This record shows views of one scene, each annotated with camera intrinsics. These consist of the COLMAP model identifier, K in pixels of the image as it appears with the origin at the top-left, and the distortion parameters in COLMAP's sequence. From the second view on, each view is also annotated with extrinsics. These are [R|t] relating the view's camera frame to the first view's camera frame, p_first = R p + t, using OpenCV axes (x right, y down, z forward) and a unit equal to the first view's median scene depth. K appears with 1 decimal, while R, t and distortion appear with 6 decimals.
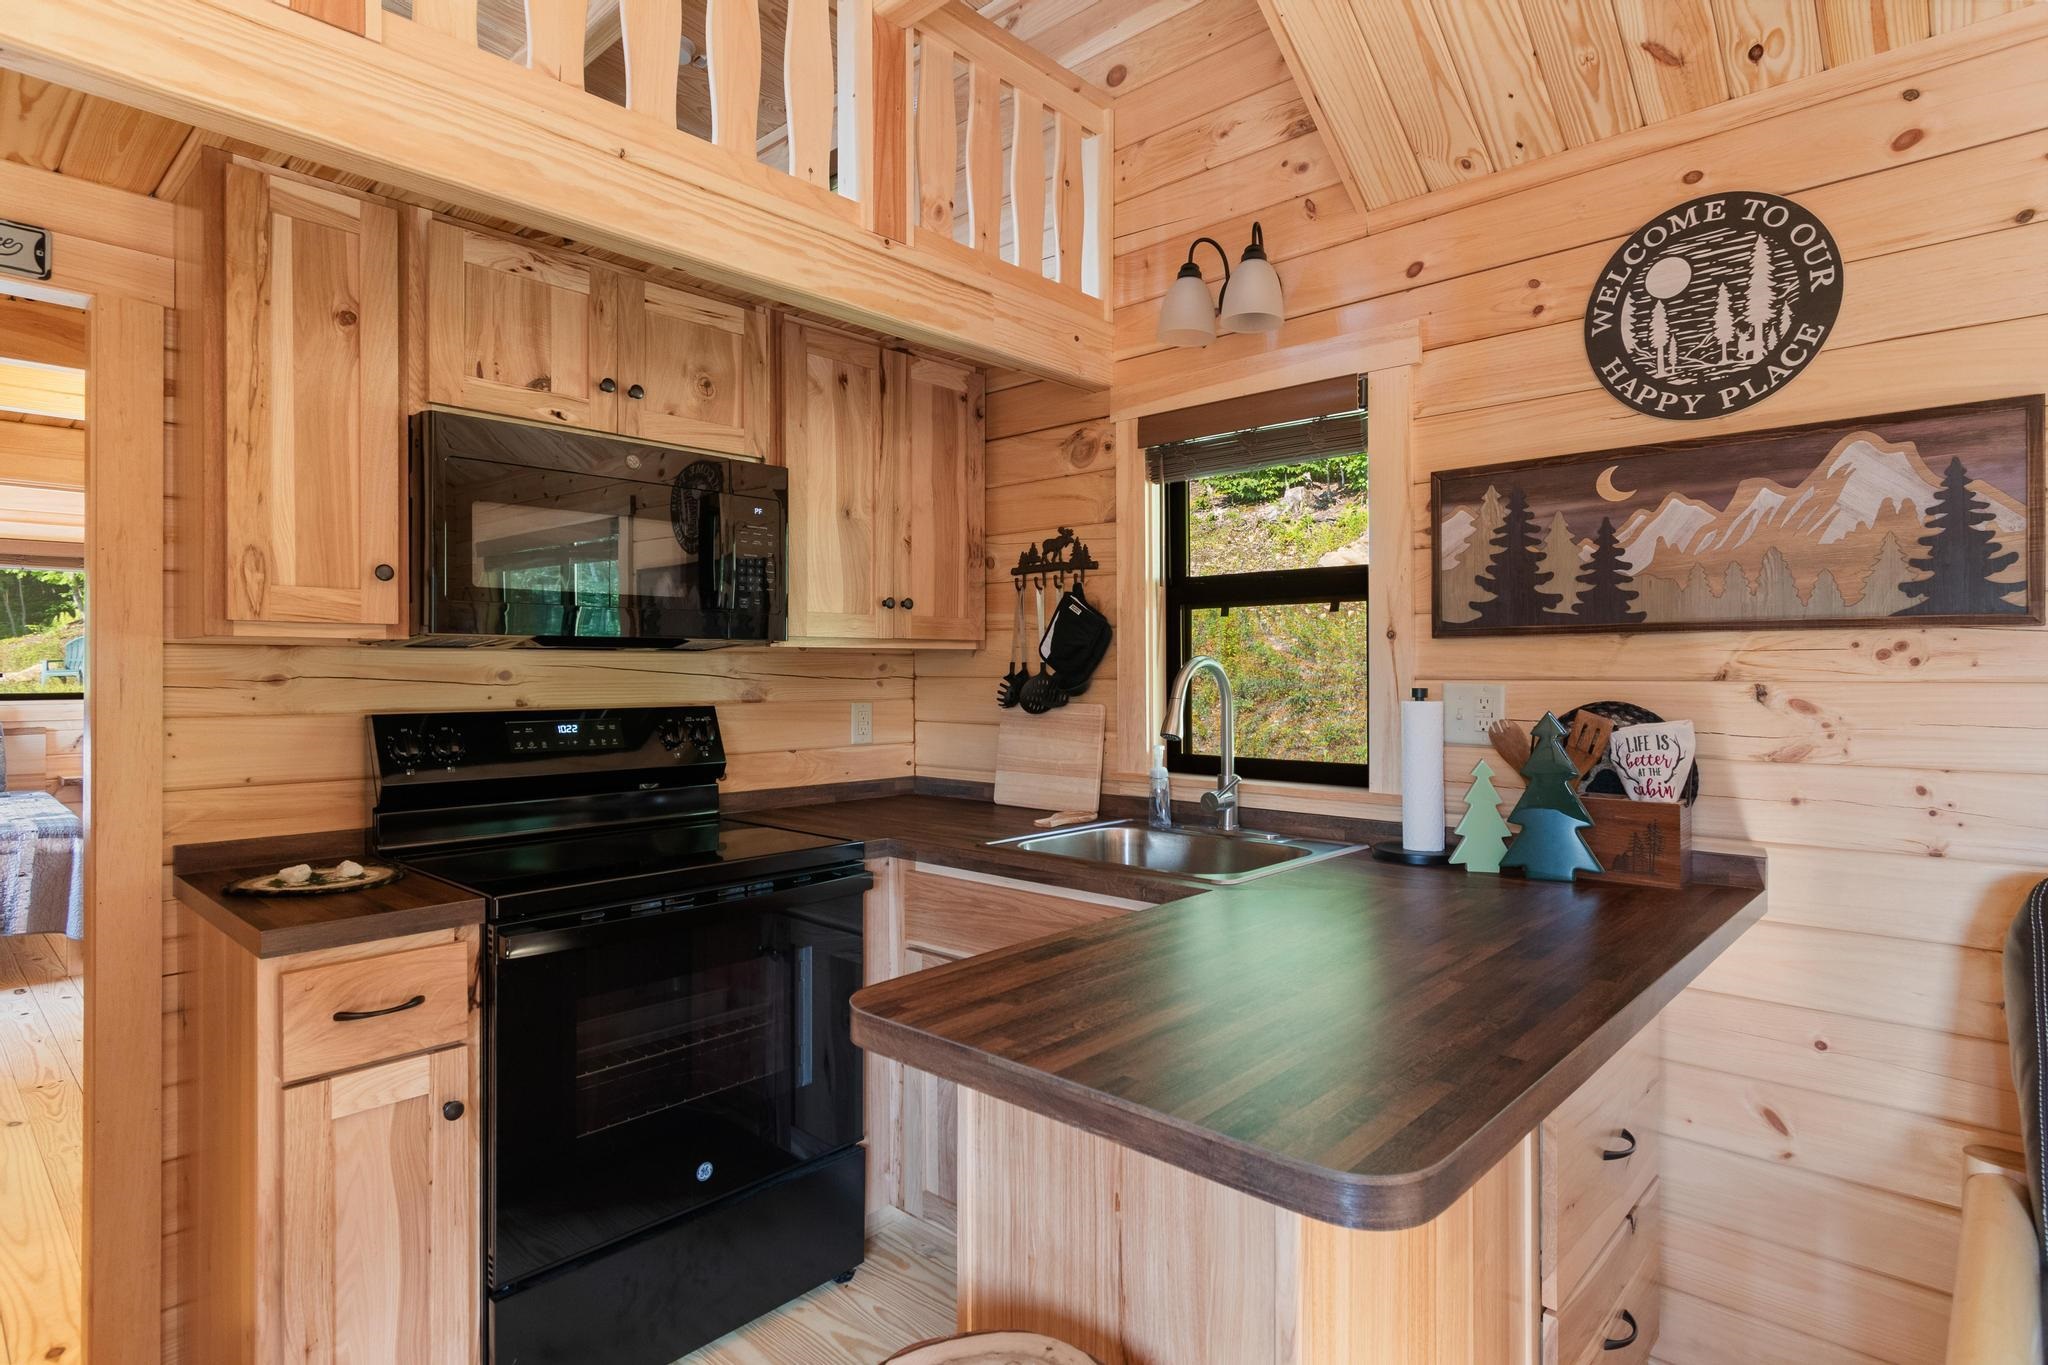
lens RADIAL K [[1071.6, 0, 1027.2], [0, 1071.6, 668.1], [0, 0, 1]] dist [-0.000463, -0.000244]
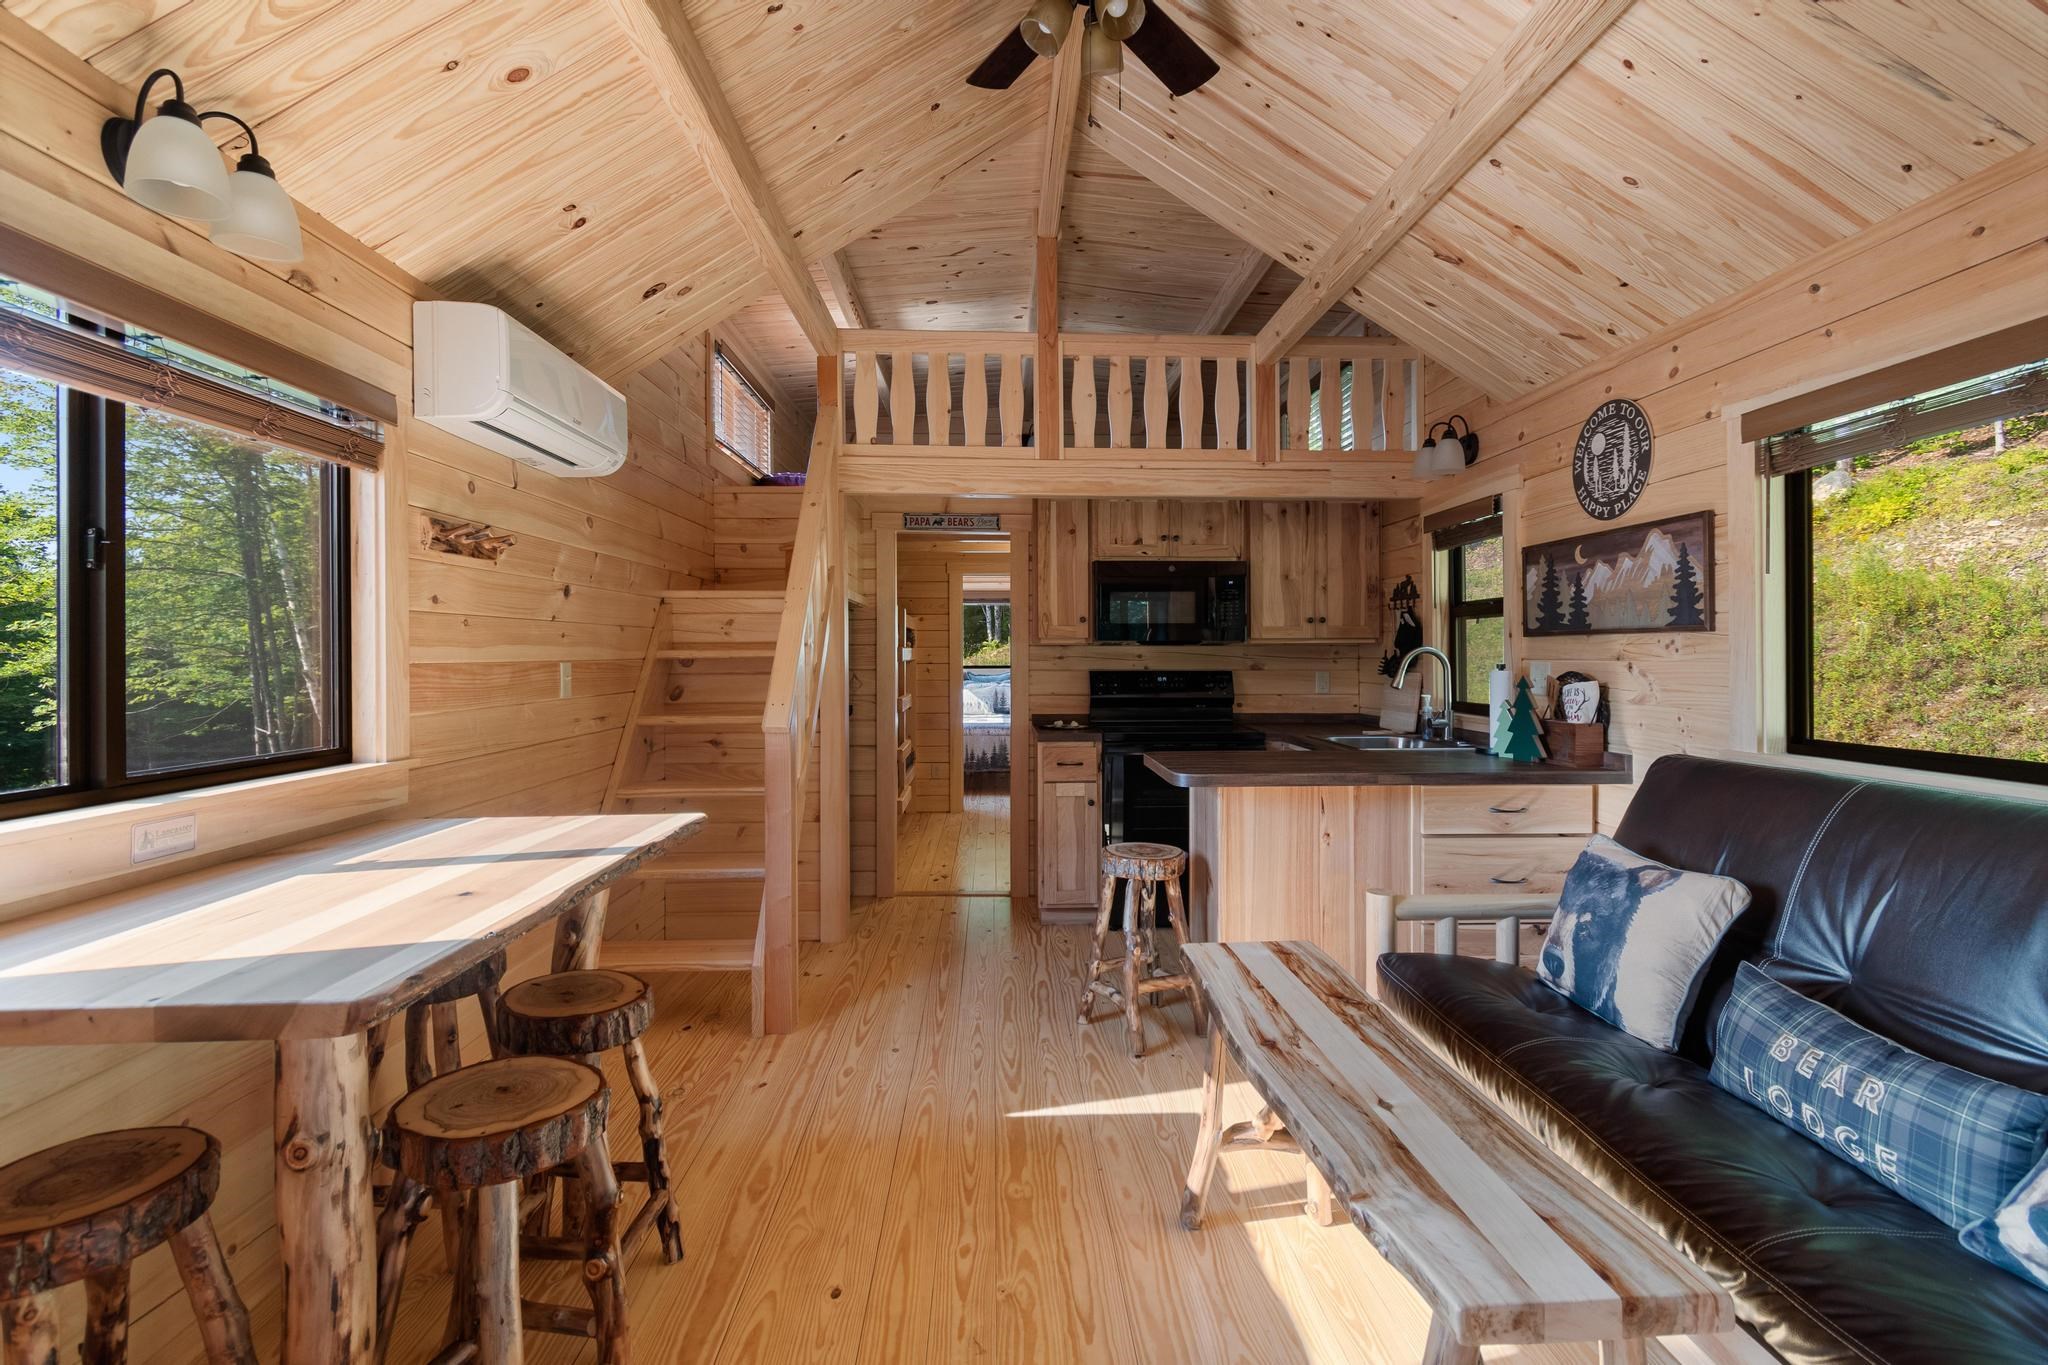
lens RADIAL K [[928.7, 0, 1028.0], [0, 928.7, 652.6], [0, 0, 1]] dist [0.000860, -0.000171]
pose [[0.708158, -0.000684, -0.706053, 1.007639], [0.001892, 0.999998, 0.000929, -0.004815], [0.706051, -0.001994, 0.708158, -0.822689]]
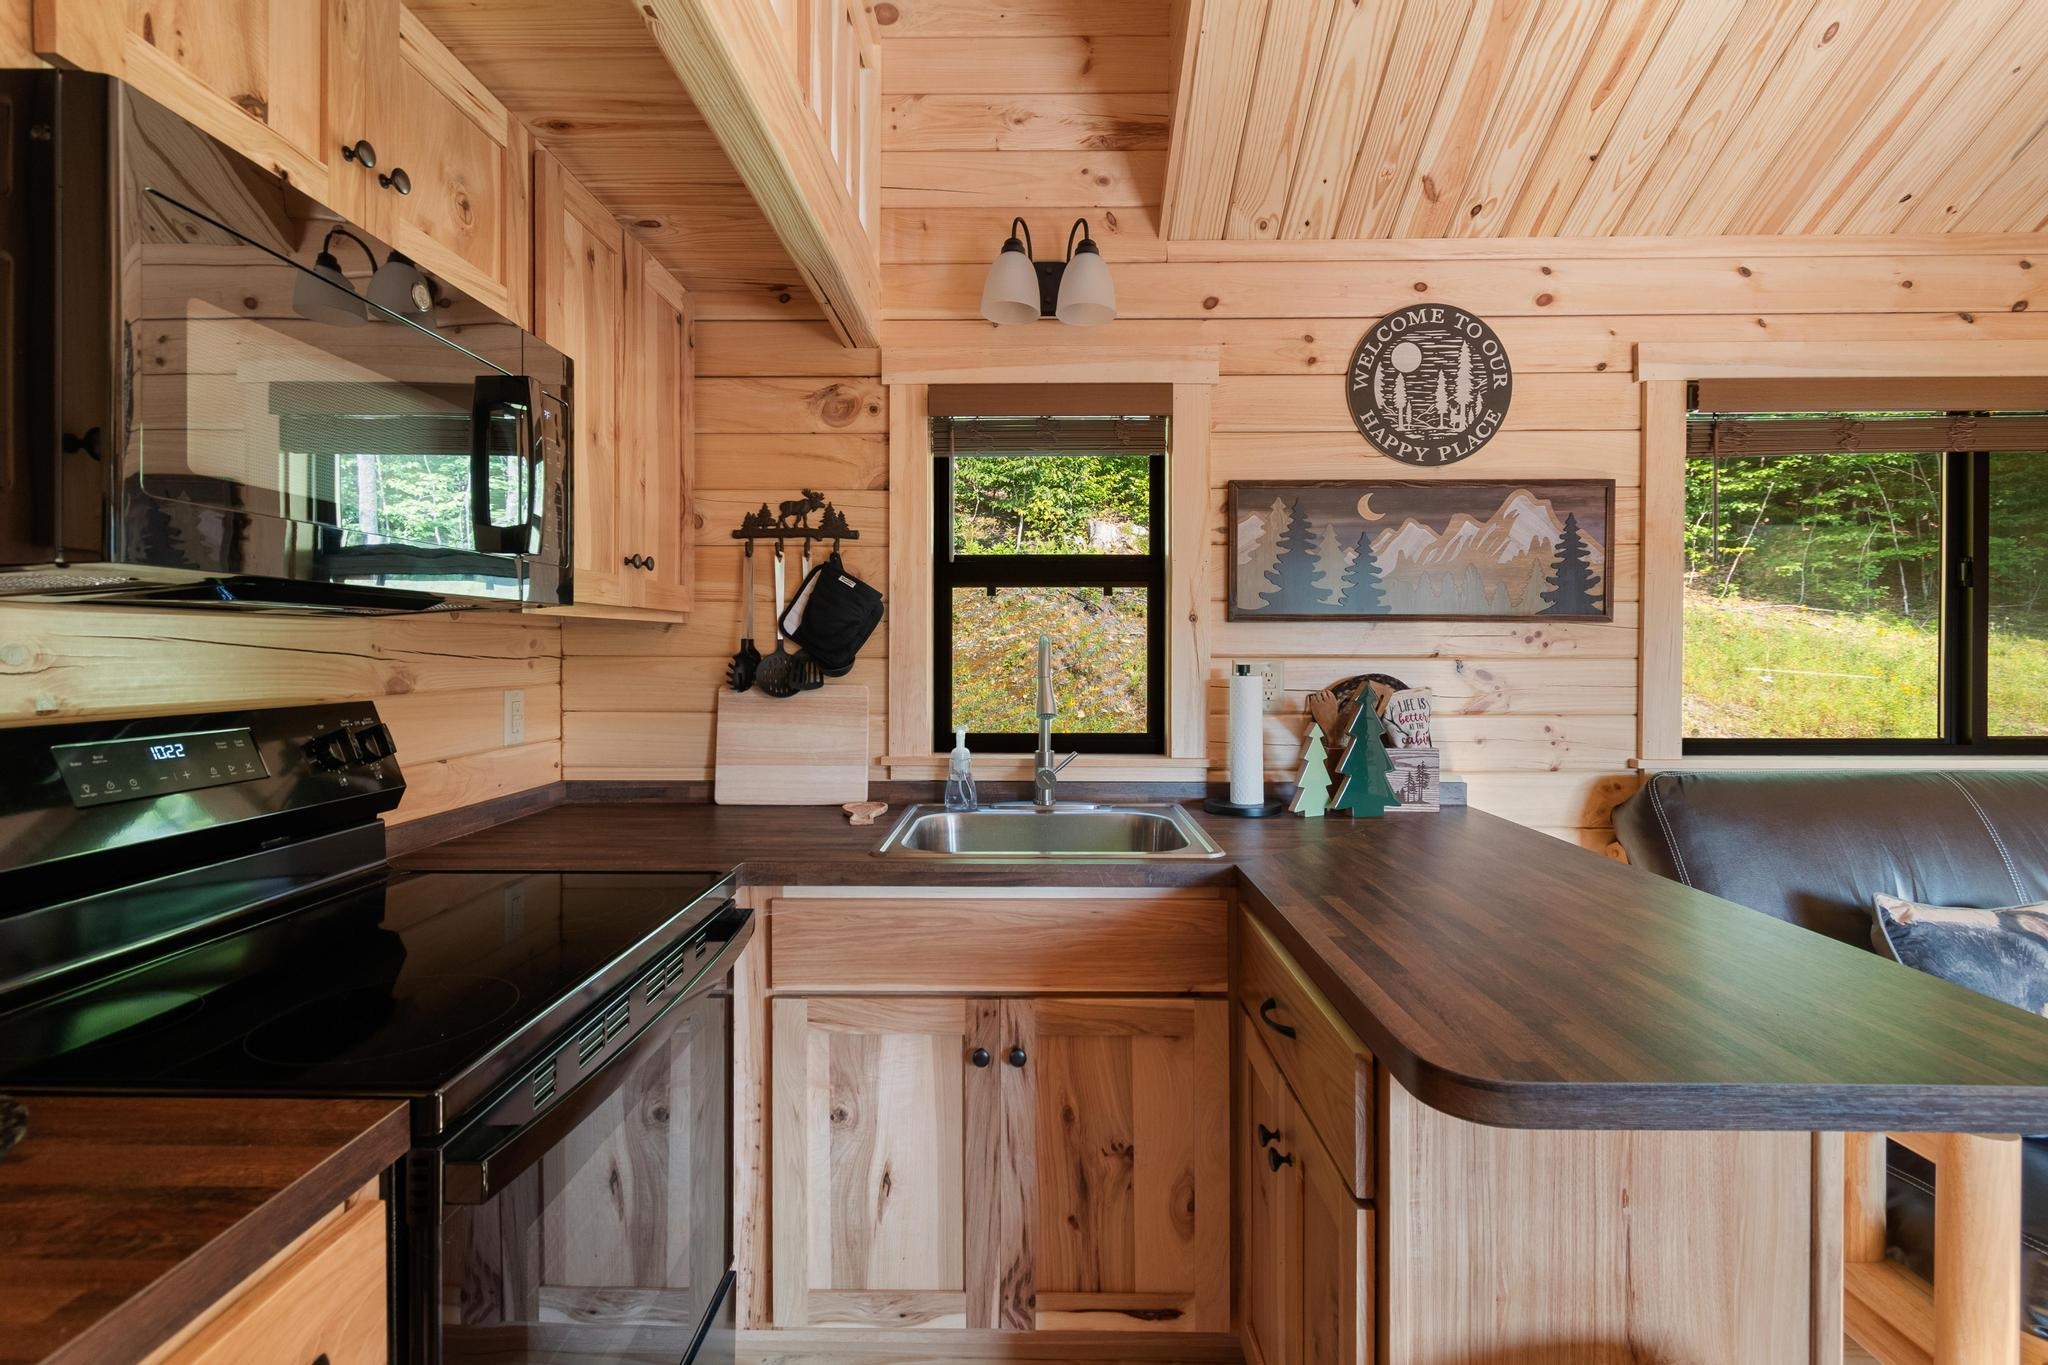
lens RADIAL K [[929.9, 0, 1020.5], [0, 929.9, 653.3], [0, 0, 1]] dist [0.001463, -0.000886]
pose [[0.746095, -0.000152, 0.665840, -0.522610], [-0.004229, 0.999979, 0.004968, 0.002510], [-0.665826, -0.006523, 0.746078, 0.437965]]
